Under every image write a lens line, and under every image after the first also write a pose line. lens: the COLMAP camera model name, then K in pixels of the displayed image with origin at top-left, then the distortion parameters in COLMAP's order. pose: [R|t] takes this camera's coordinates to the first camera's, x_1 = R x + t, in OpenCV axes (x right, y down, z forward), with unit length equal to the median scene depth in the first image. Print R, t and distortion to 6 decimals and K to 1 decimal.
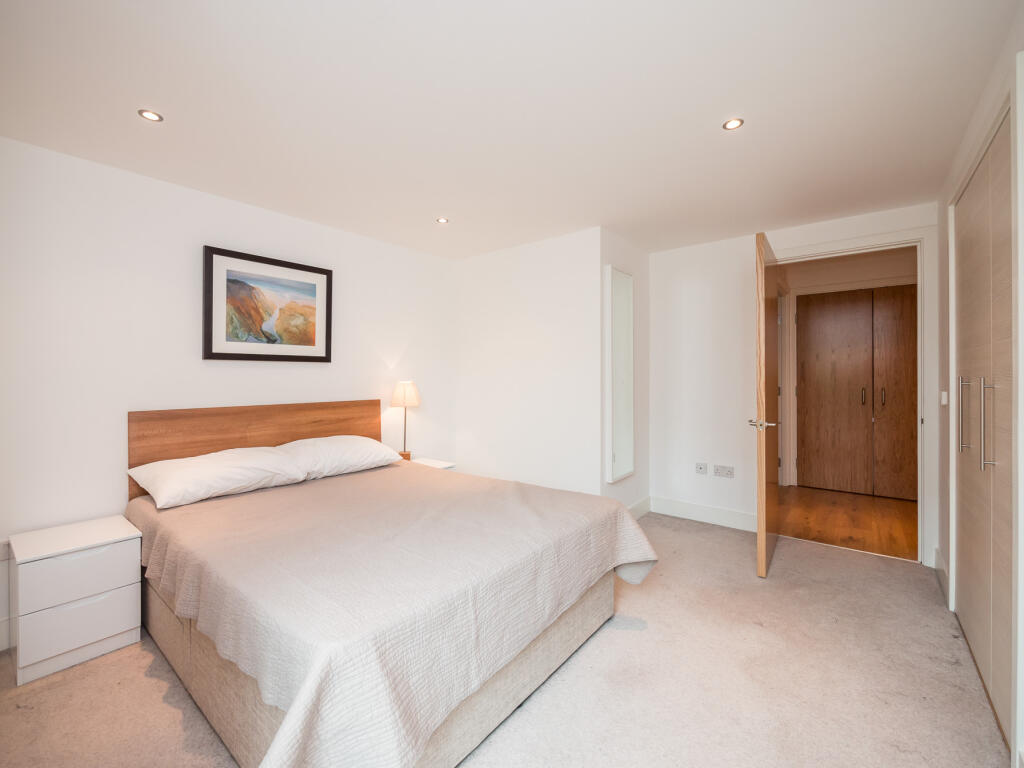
lens RADIAL K [[440.7, 0, 511.8], [0, 440.7, 374.4], [0, 0, 1]] dist [-0.000950, 0.000012]
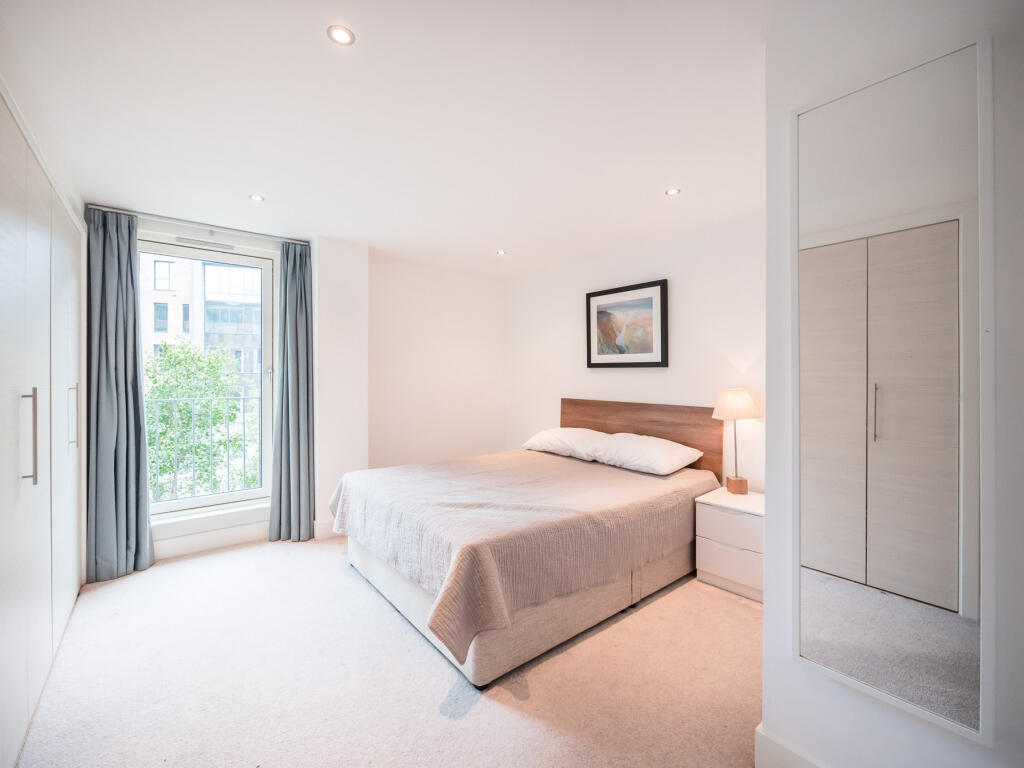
lens RADIAL K [[440.7, 0, 511.8], [0, 440.7, 379.6], [0, 0, 1]] dist [-0.000950, 0.000012]
pose [[-0.202612, 0.012167, -0.979183, 0.780951], [-0.003061, 0.999910, 0.013057, -0.011722], [0.979254, 0.005642, -0.202557, 0.962844]]
